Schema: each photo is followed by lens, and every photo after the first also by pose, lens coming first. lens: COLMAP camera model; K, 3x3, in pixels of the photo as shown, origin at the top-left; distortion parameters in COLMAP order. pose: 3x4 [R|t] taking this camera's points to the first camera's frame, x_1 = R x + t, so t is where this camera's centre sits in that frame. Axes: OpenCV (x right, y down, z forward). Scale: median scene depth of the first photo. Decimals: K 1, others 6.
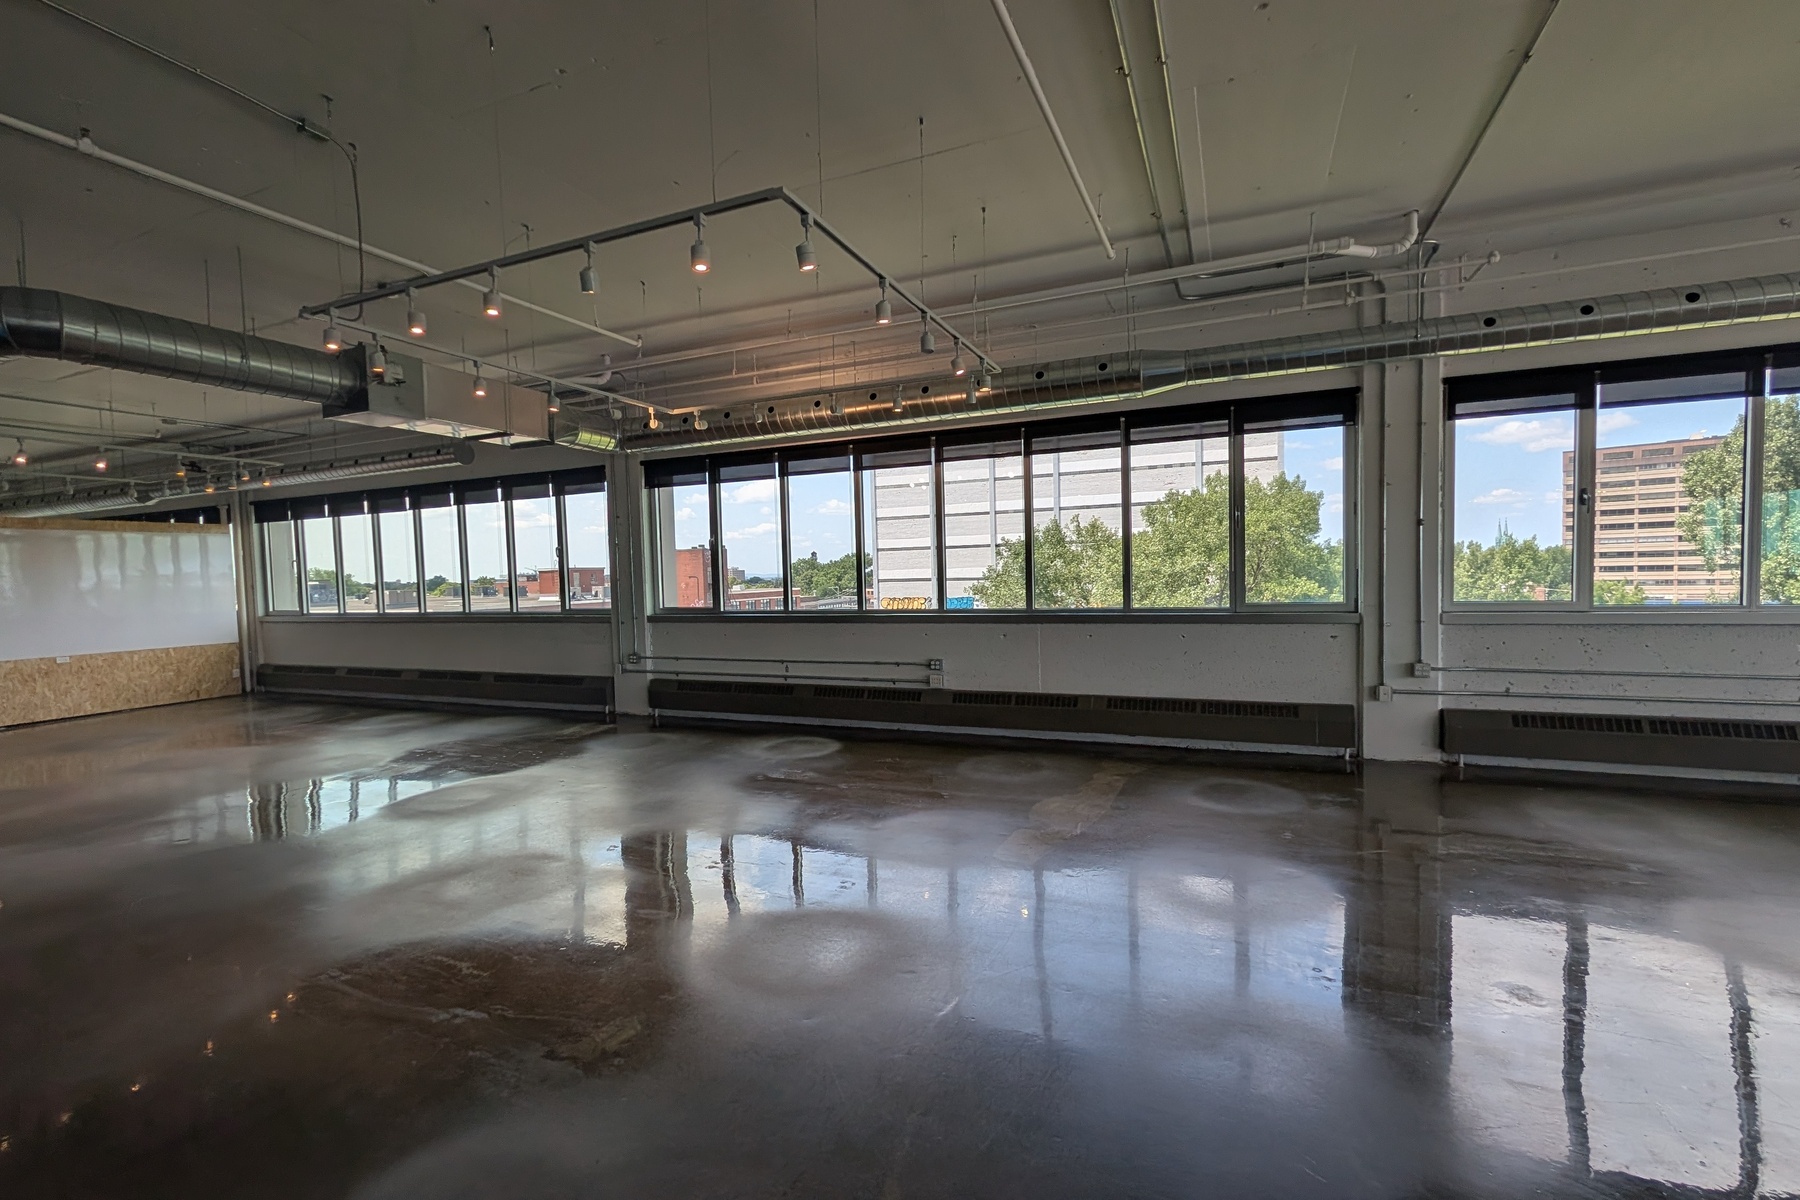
lens RADIAL K [[765.1, 0, 882.5], [0, 765.1, 597.5], [0, 0, 1]] dist [-0.000452, 0.000689]
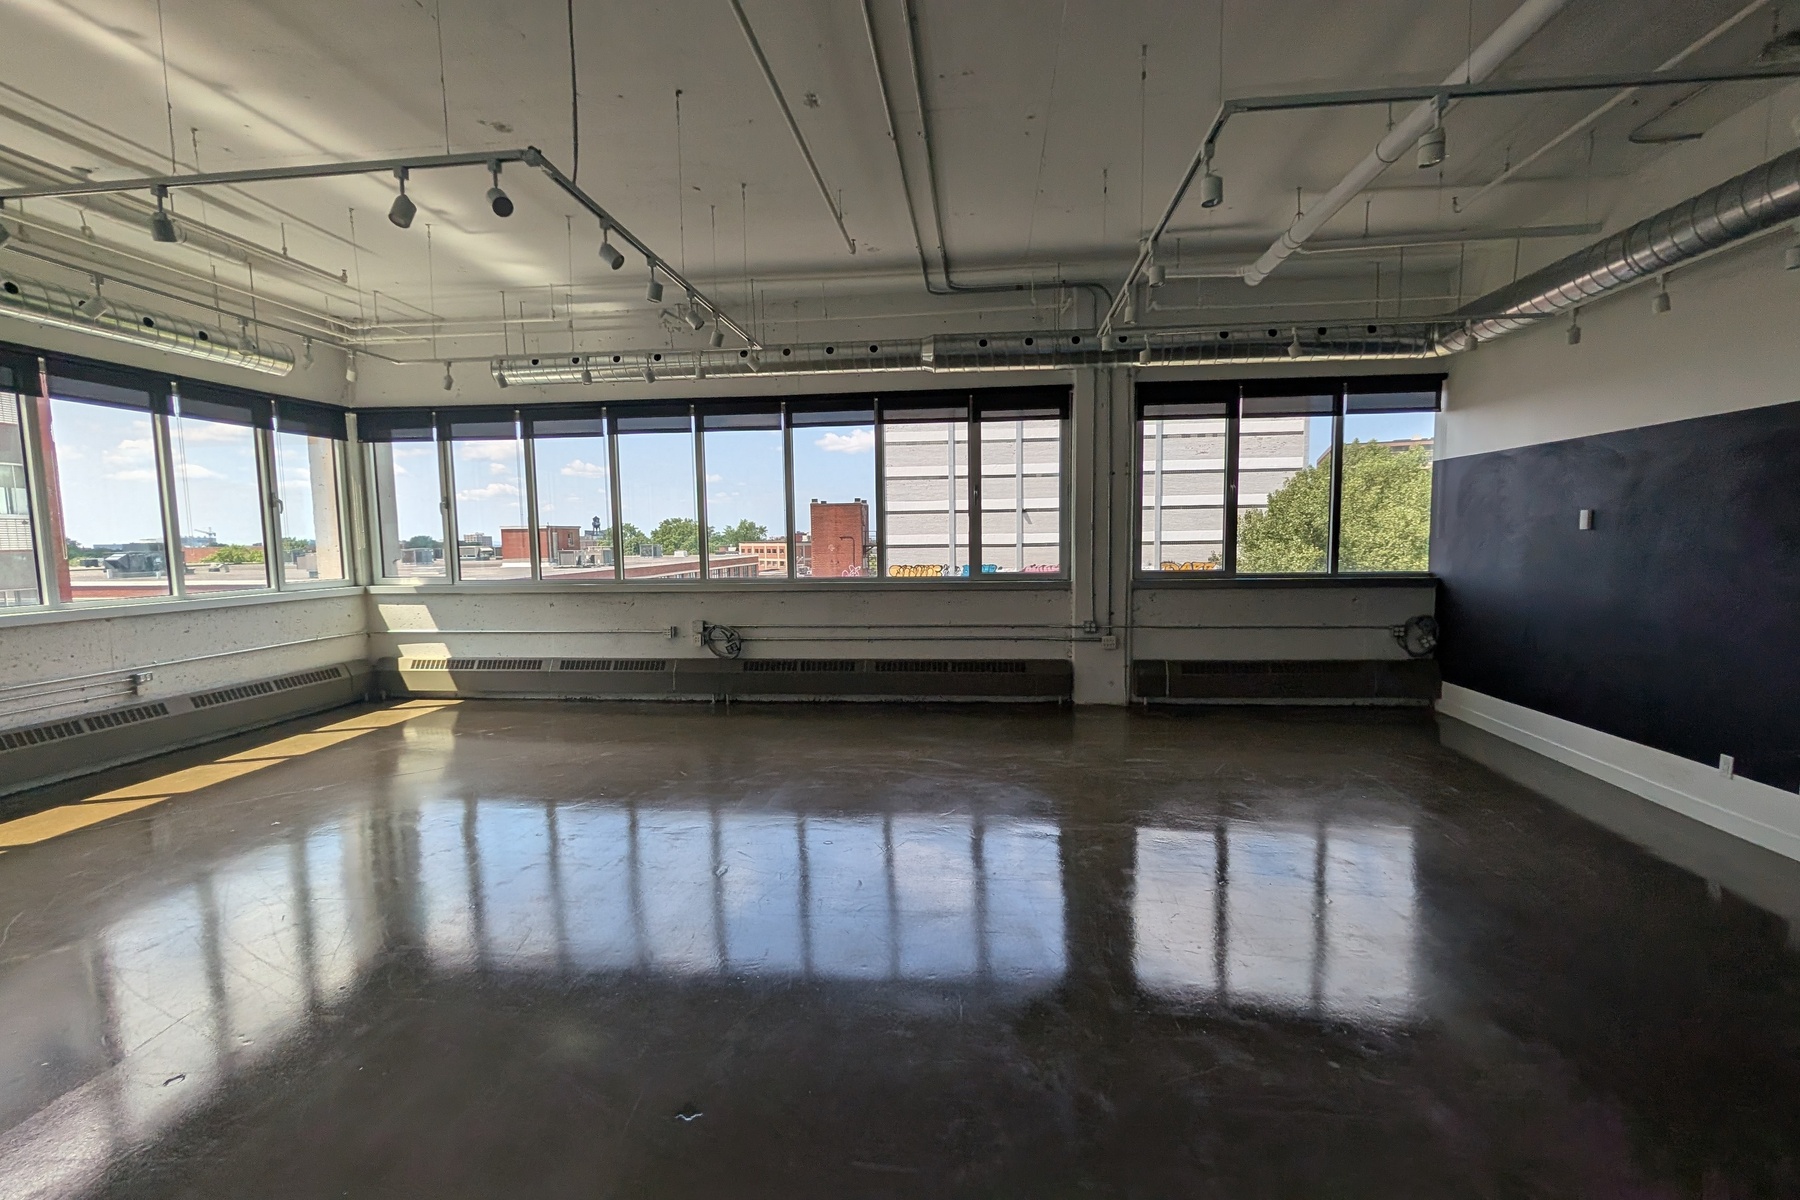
lens RADIAL K [[765.1, 0, 900.3], [0, 765.1, 607.1], [0, 0, 1]] dist [-0.000452, 0.000689]
pose [[0.955612, -0.018347, 0.294057, -0.287192], [0.002609, 0.998547, 0.053824, 0.001623], [-0.294617, -0.050668, 0.954271, 0.116924]]
